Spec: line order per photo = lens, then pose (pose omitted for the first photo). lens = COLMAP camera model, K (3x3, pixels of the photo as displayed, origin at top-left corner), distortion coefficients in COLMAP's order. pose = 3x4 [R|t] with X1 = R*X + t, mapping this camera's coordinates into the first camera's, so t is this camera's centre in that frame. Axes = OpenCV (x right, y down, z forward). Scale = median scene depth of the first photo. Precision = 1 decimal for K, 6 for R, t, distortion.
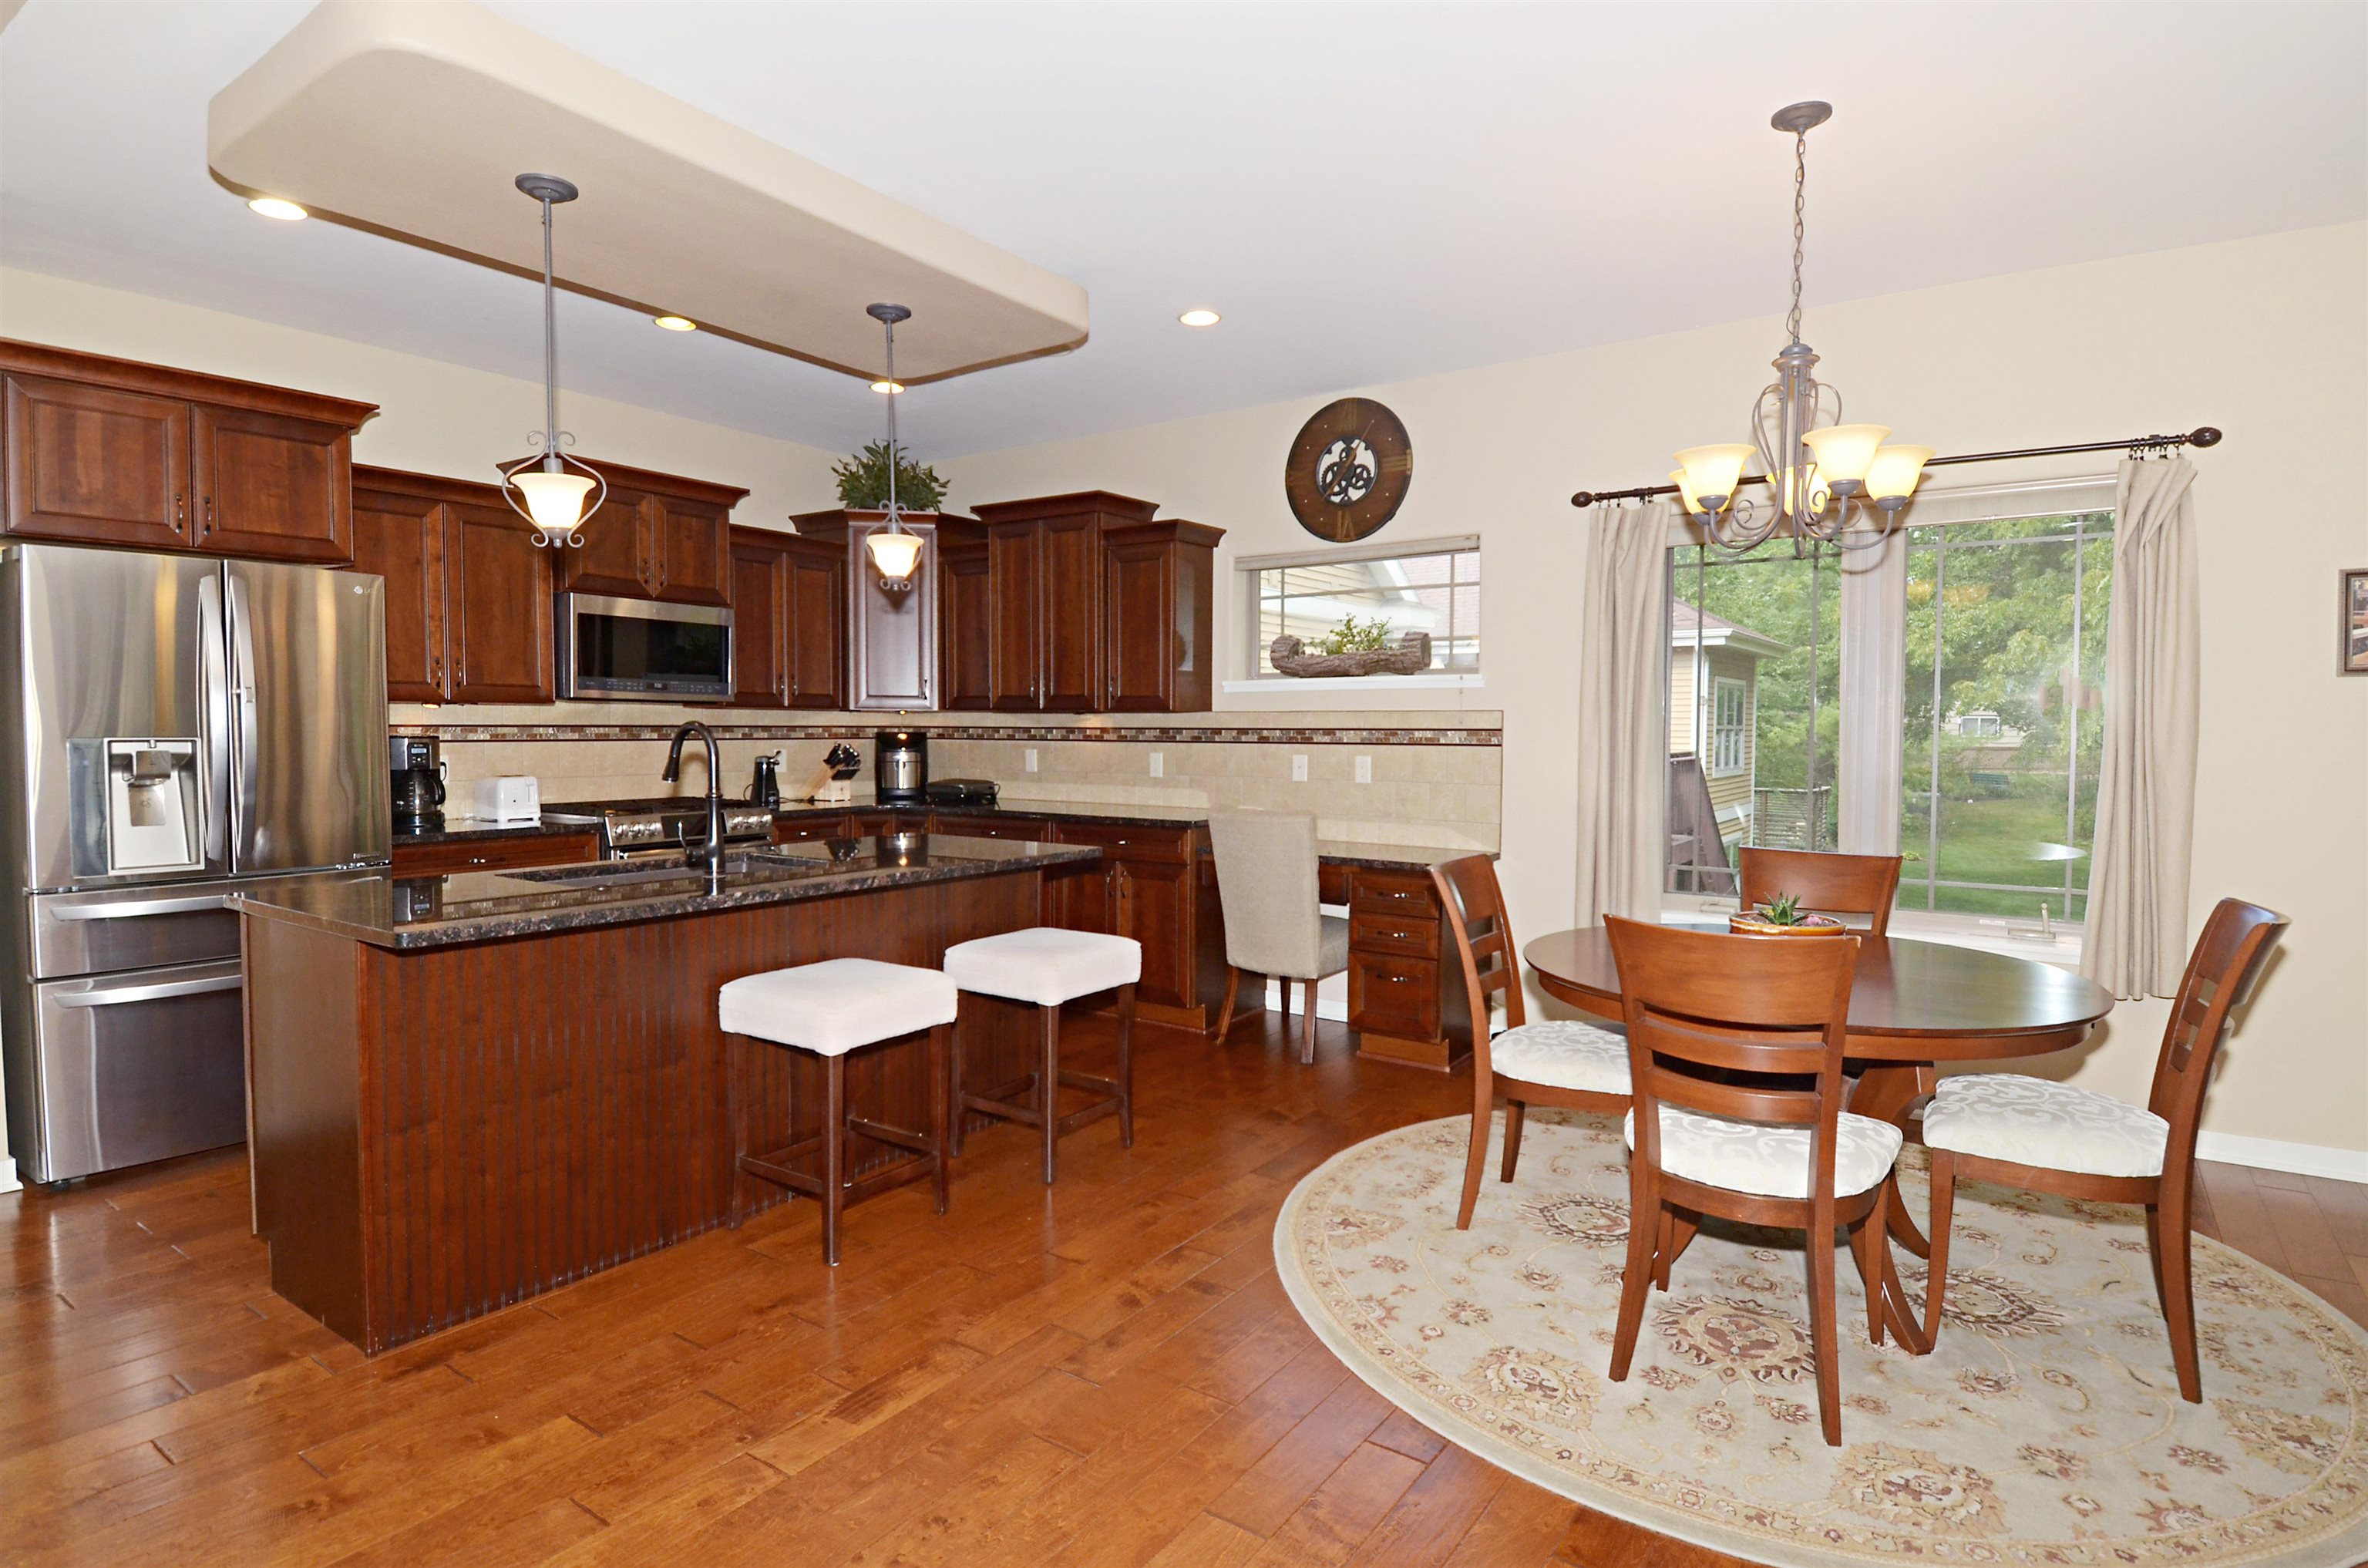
lens RADIAL K [[1217.1, 0, 1184.0], [0, 1217.1, 784.0], [0, 0, 1]] dist [0.040948, -0.048332]
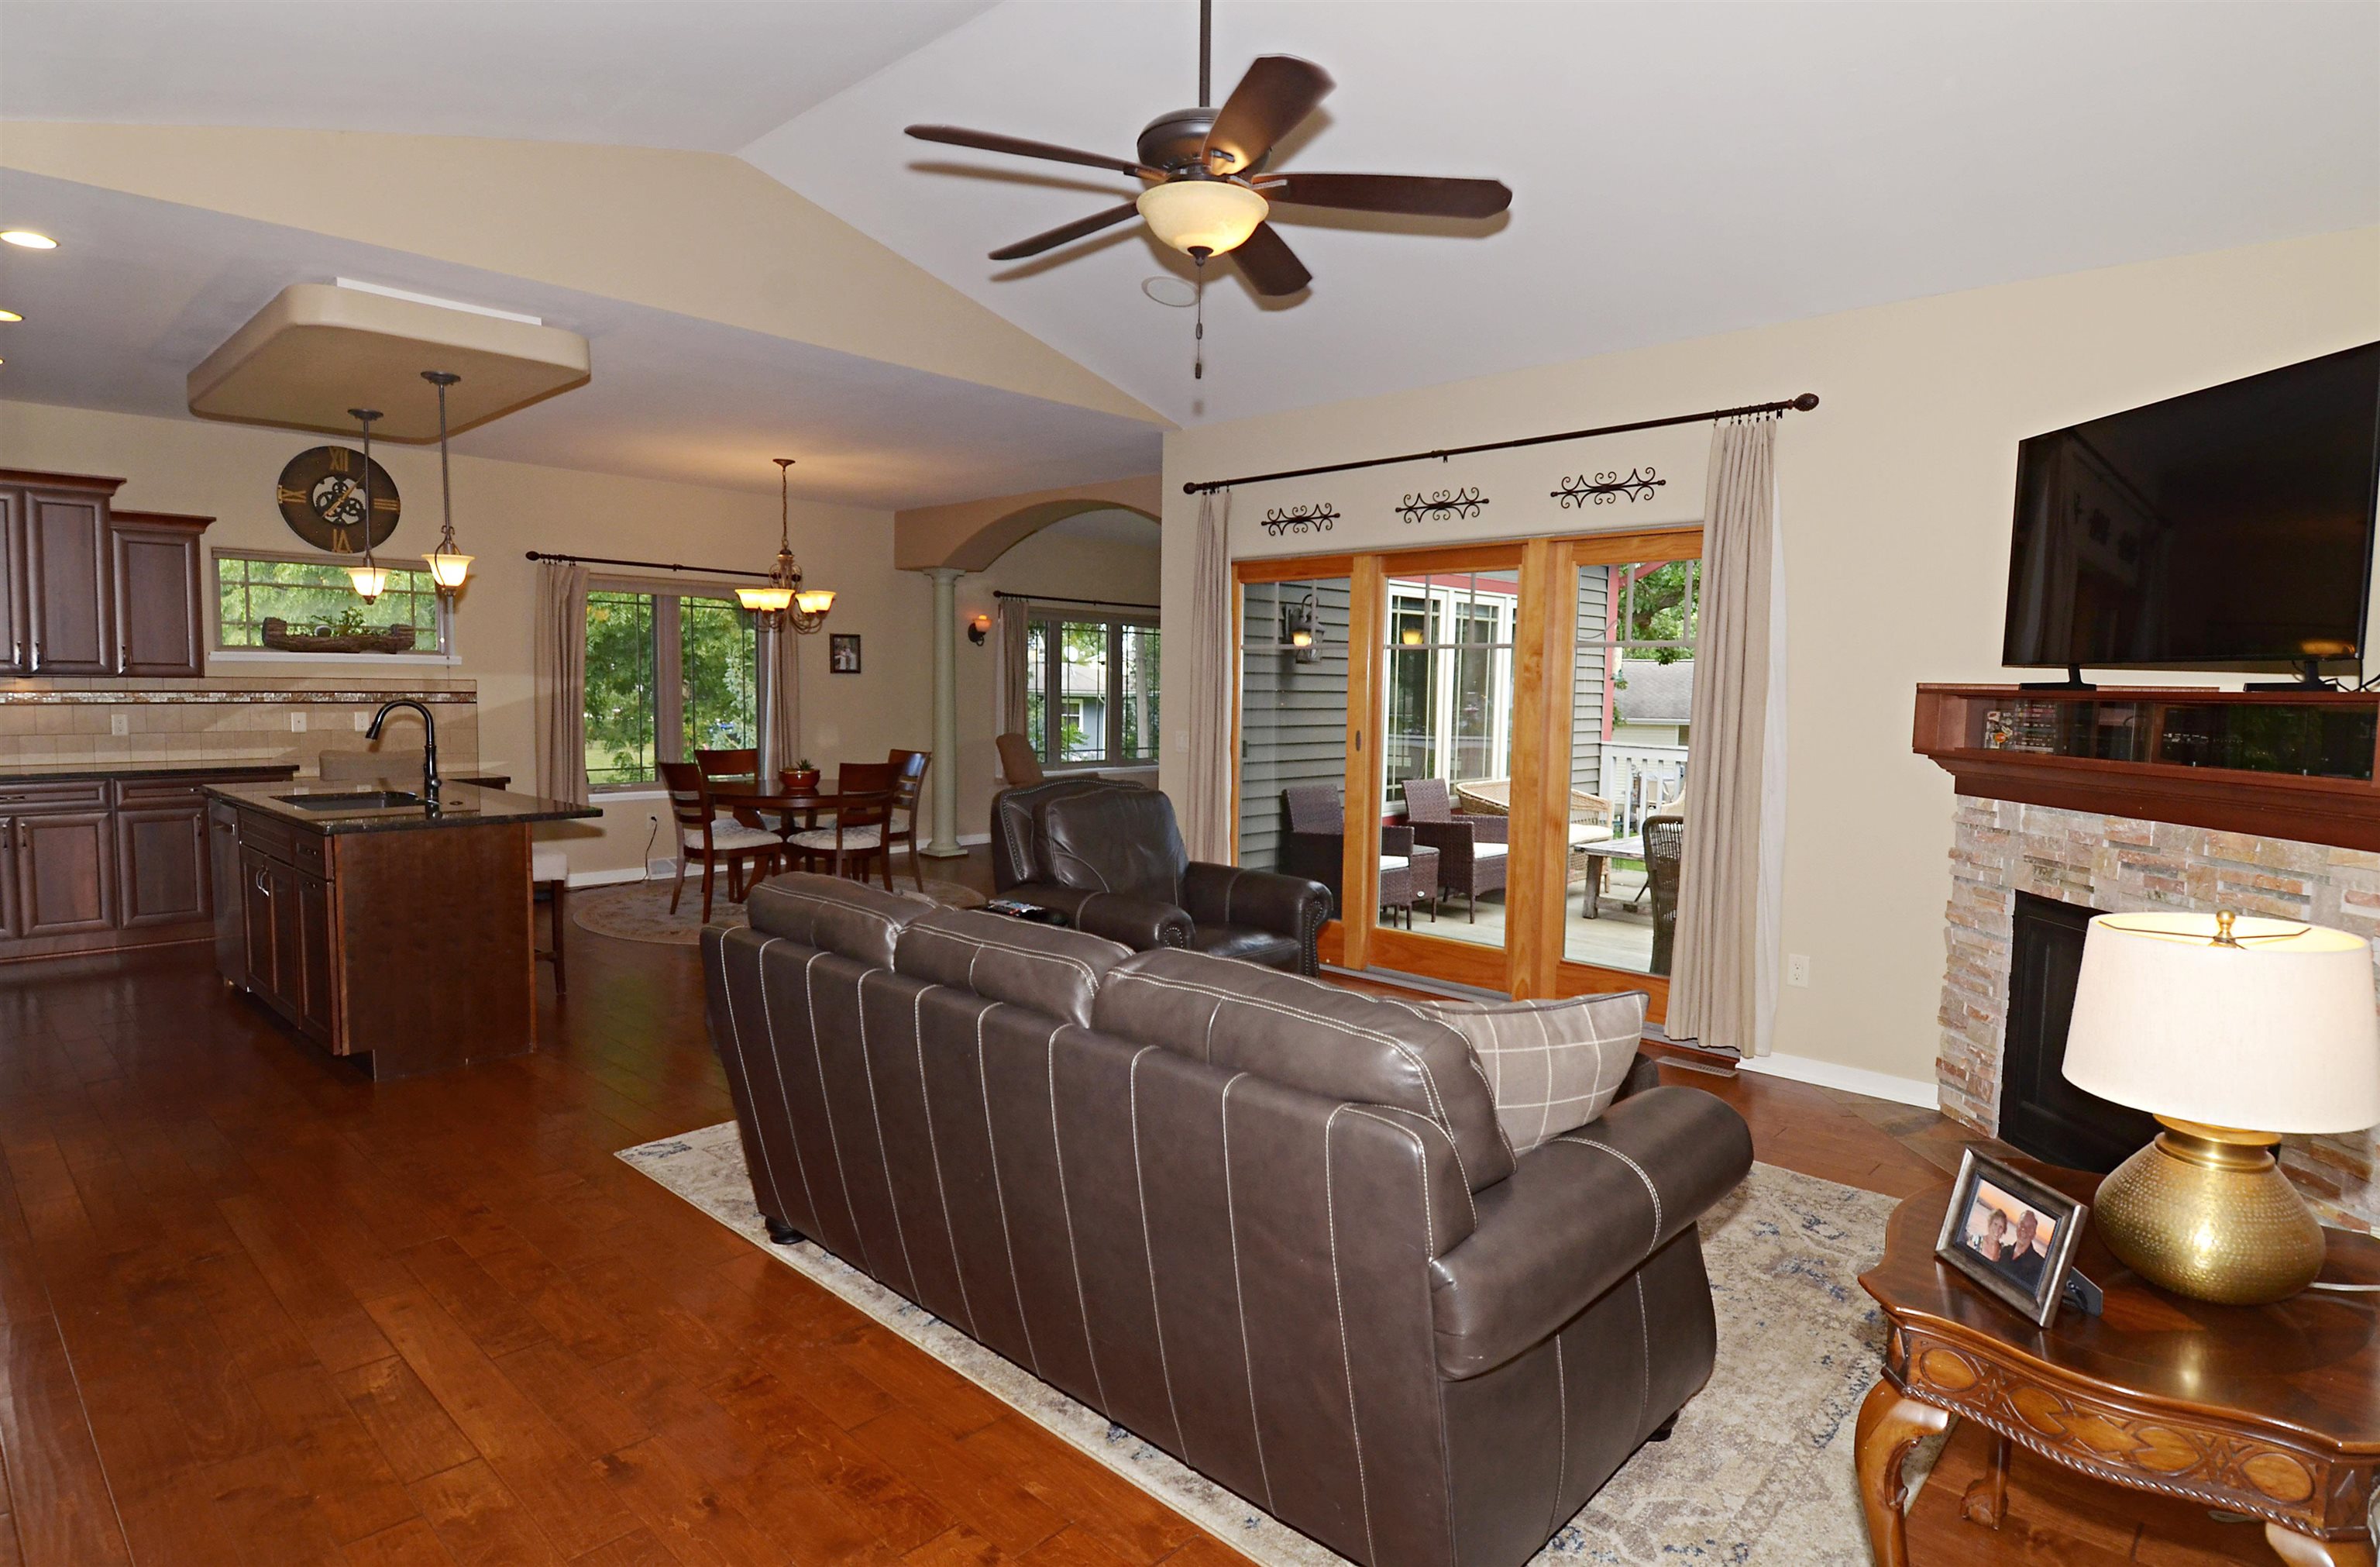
lens RADIAL K [[1247.5, 0, 1190.0], [0, 1247.5, 783.5], [0, 0, 1]] dist [0.049751, -0.056419]
pose [[0.146033, -0.081551, 0.985913, -1.062084], [0.030375, 0.996496, 0.077927, -0.023207], [-0.988813, 0.018567, 0.147999, -0.121368]]
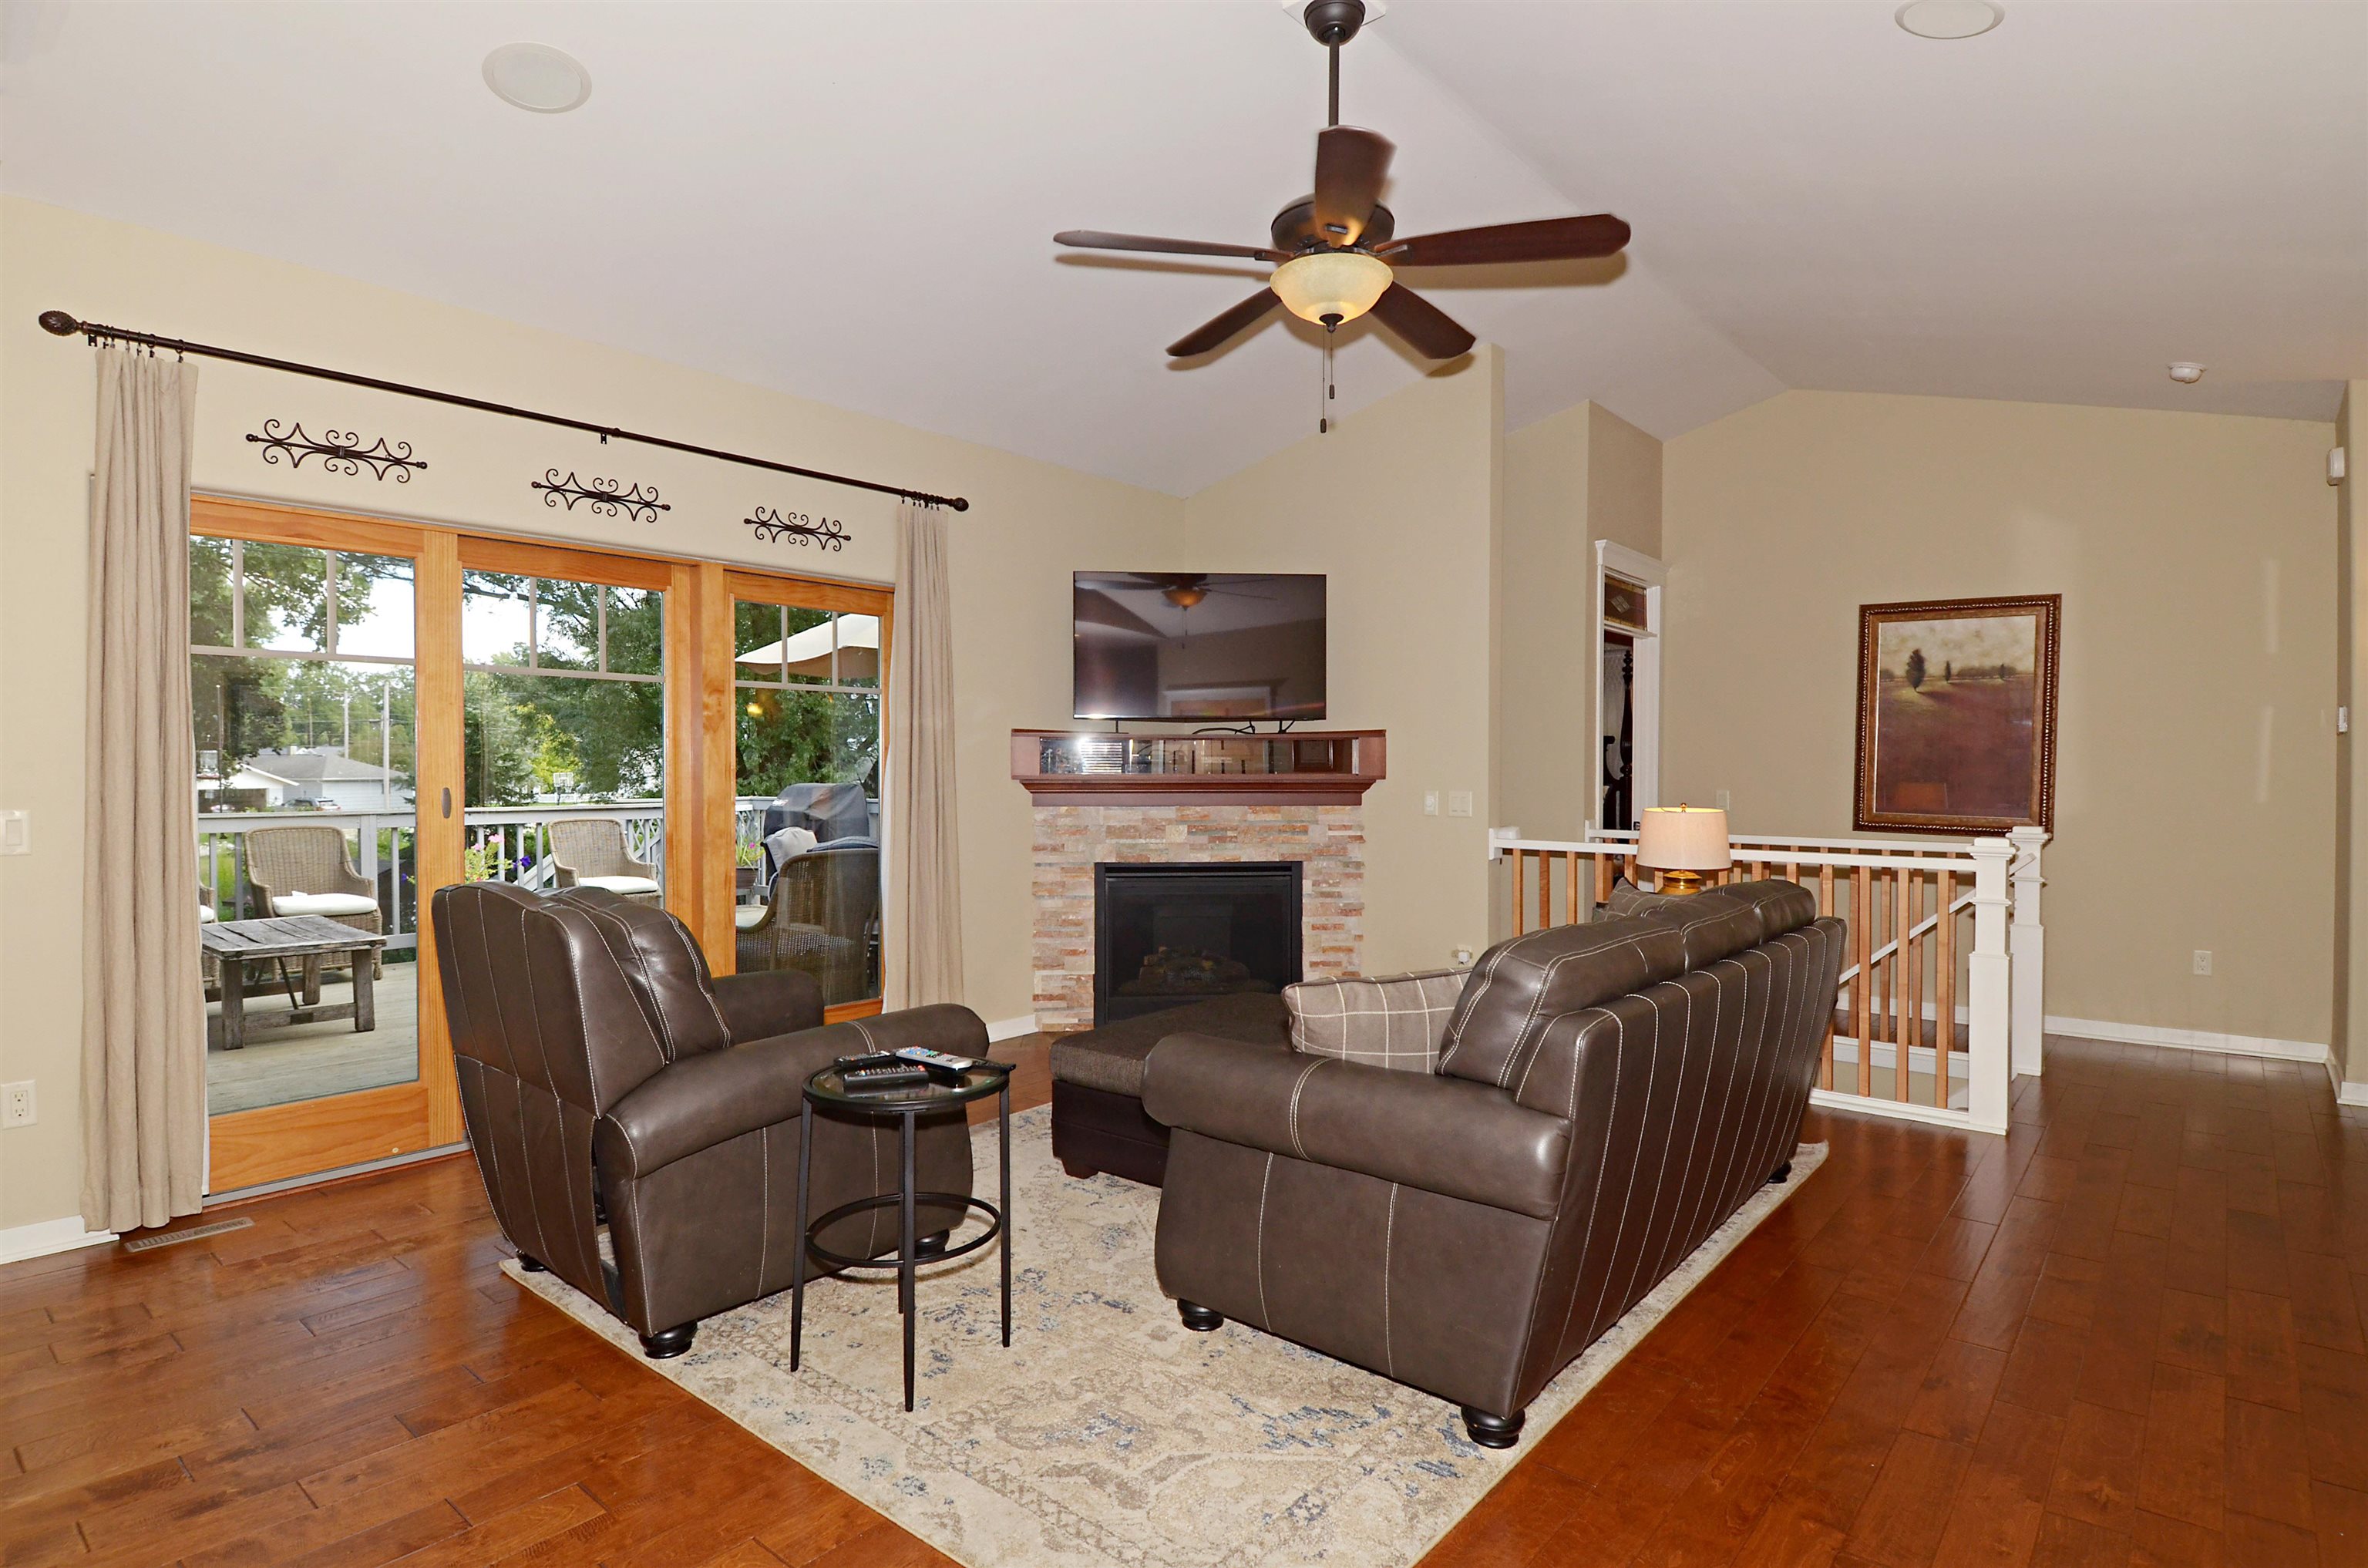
lens RADIAL K [[1217.1, 0, 1184.0], [0, 1217.1, 784.0], [0, 0, 1]] dist [0.040948, -0.048332]
pose [[-0.995777, -0.008959, 0.091371, -0.469697], [-0.003208, 0.998015, 0.062897, -0.029309], [-0.091753, 0.062338, -0.993829, 0.565213]]
